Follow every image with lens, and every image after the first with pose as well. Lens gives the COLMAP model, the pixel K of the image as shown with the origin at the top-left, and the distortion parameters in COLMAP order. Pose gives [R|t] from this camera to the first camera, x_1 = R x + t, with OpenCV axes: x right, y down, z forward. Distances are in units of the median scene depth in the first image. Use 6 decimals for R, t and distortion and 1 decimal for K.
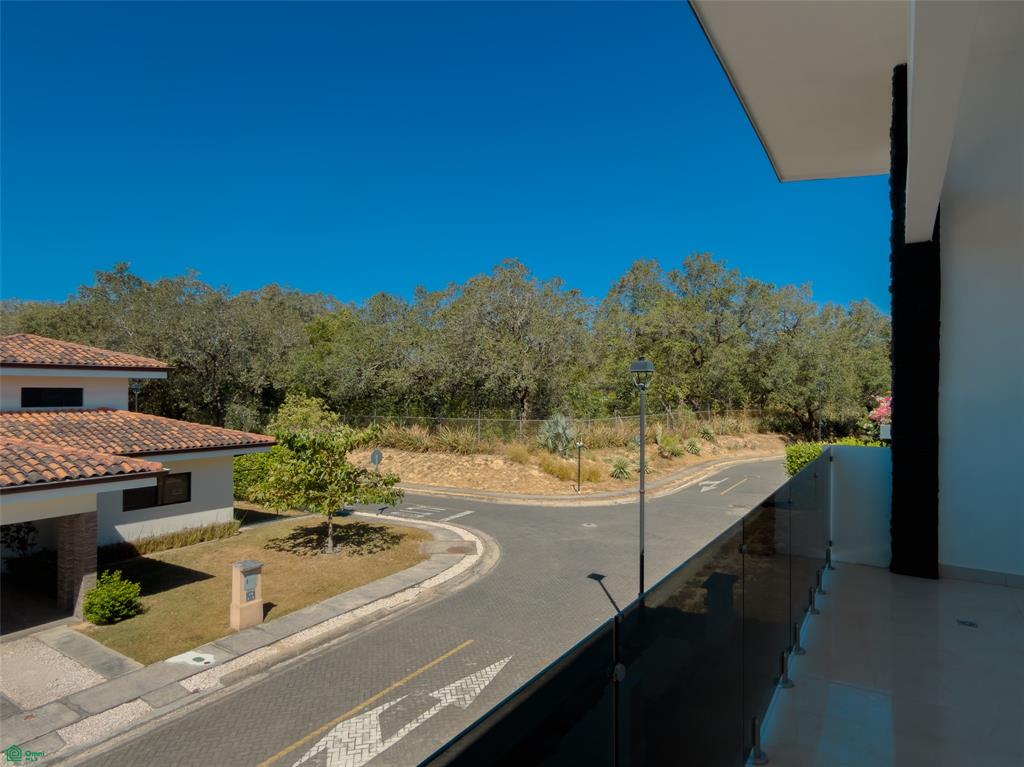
lens RADIAL K [[567.0, 0, 512.0], [0, 567.0, 383.5], [0, 0, 1]] dist [-0.003563, 0.001394]
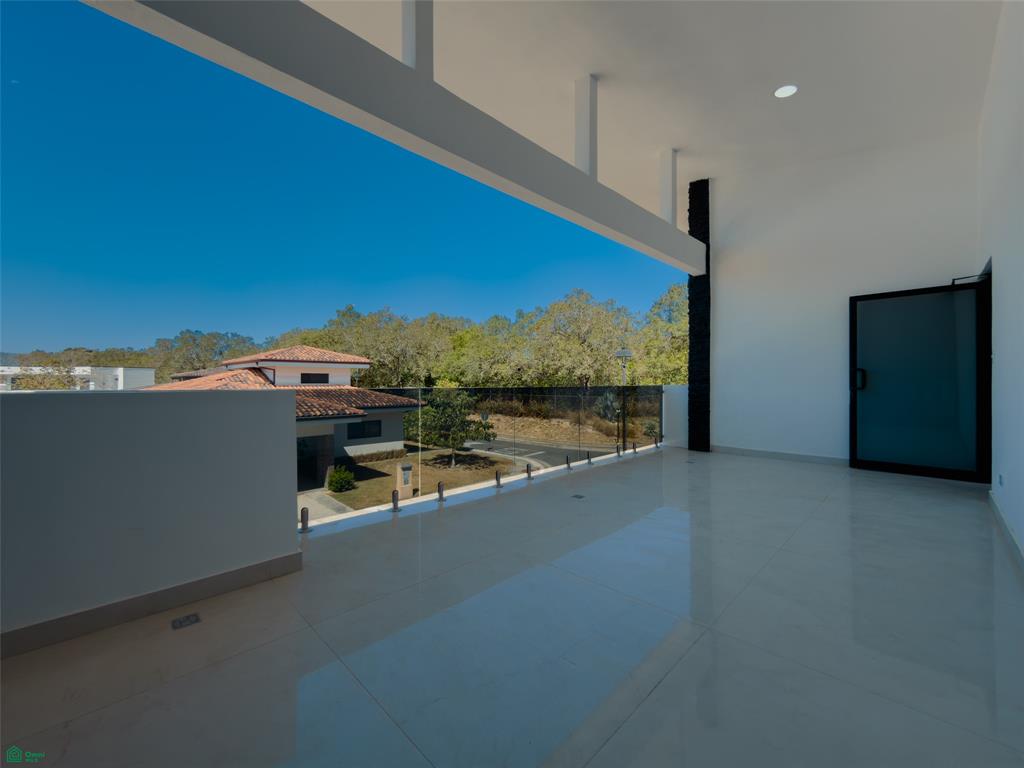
lens RADIAL K [[419.3, 0, 512.0], [0, 419.3, 384.0], [0, 0, 1]] dist [-0.001989, -0.000457]
pose [[0.969311, -0.003685, -0.245811, 0.151569], [0.005166, 0.999972, 0.005380, 0.035022], [0.245785, -0.006485, 0.969303, -0.173102]]
